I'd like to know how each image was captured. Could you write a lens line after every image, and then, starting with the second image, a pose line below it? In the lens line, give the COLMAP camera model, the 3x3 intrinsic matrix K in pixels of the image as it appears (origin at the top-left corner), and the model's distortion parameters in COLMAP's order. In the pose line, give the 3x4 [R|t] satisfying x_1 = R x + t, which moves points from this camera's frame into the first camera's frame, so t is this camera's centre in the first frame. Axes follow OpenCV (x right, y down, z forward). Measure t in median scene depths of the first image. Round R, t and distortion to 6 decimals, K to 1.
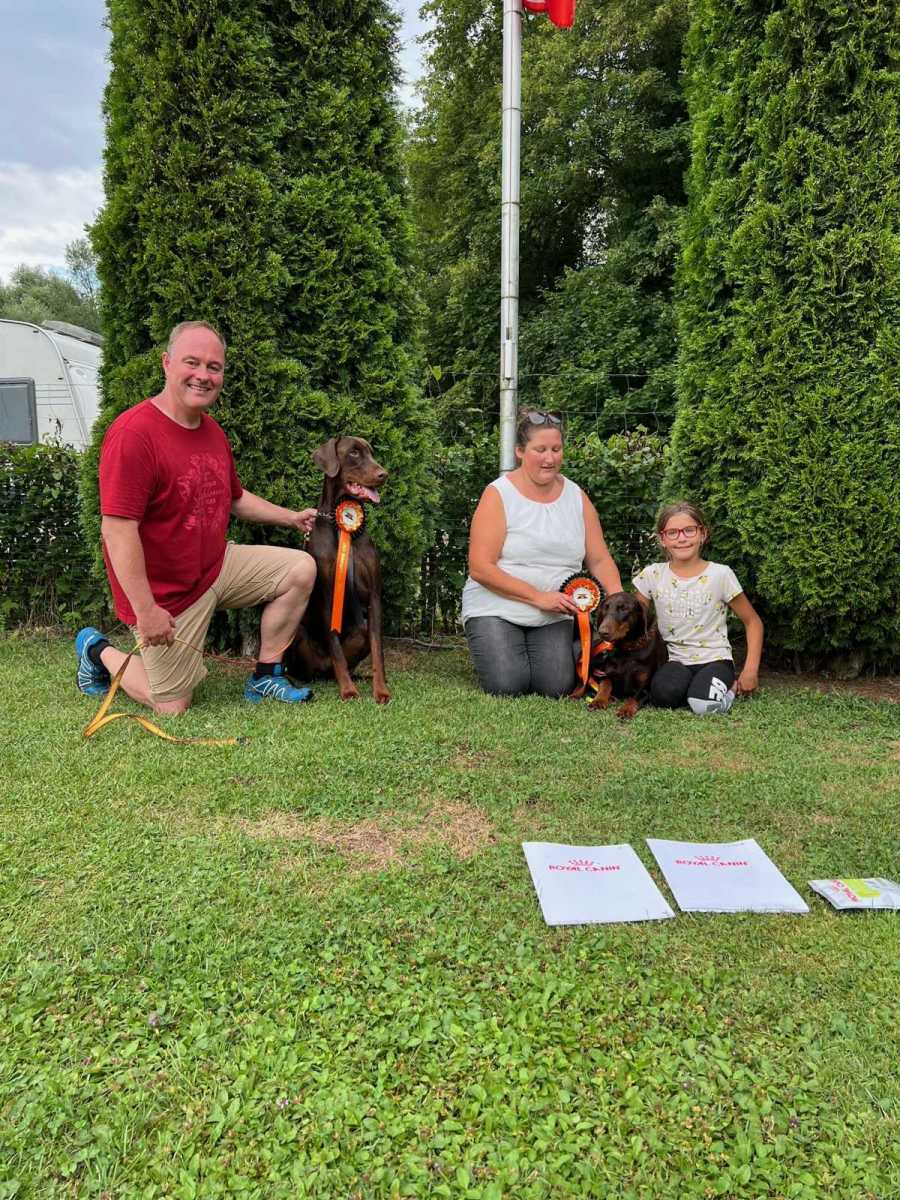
lens RADIAL K [[892.0, 0, 456.9], [0, 892.0, 597.9], [0, 0, 1]] dist [0.027719, -0.053624]
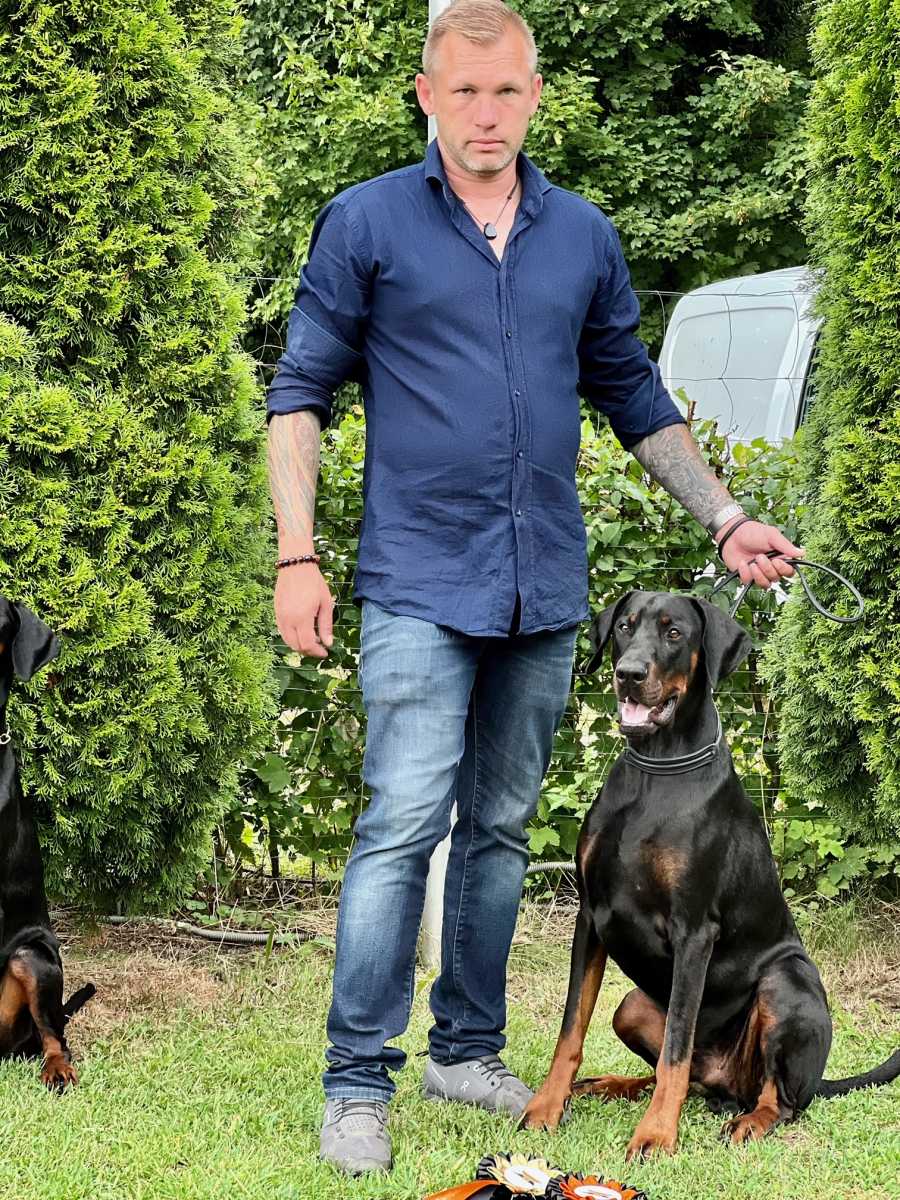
lens RADIAL K [[2682.6, 0, 442.4], [0, 2682.6, 519.1], [0, 0, 1]] dist [-0.101543, 4.064563]
pose [[0.981115, -0.006033, 0.193329, -0.227802], [0.019182, 0.997621, -0.066216, -0.075629], [-0.192469, 0.068674, 0.978897, -0.330359]]
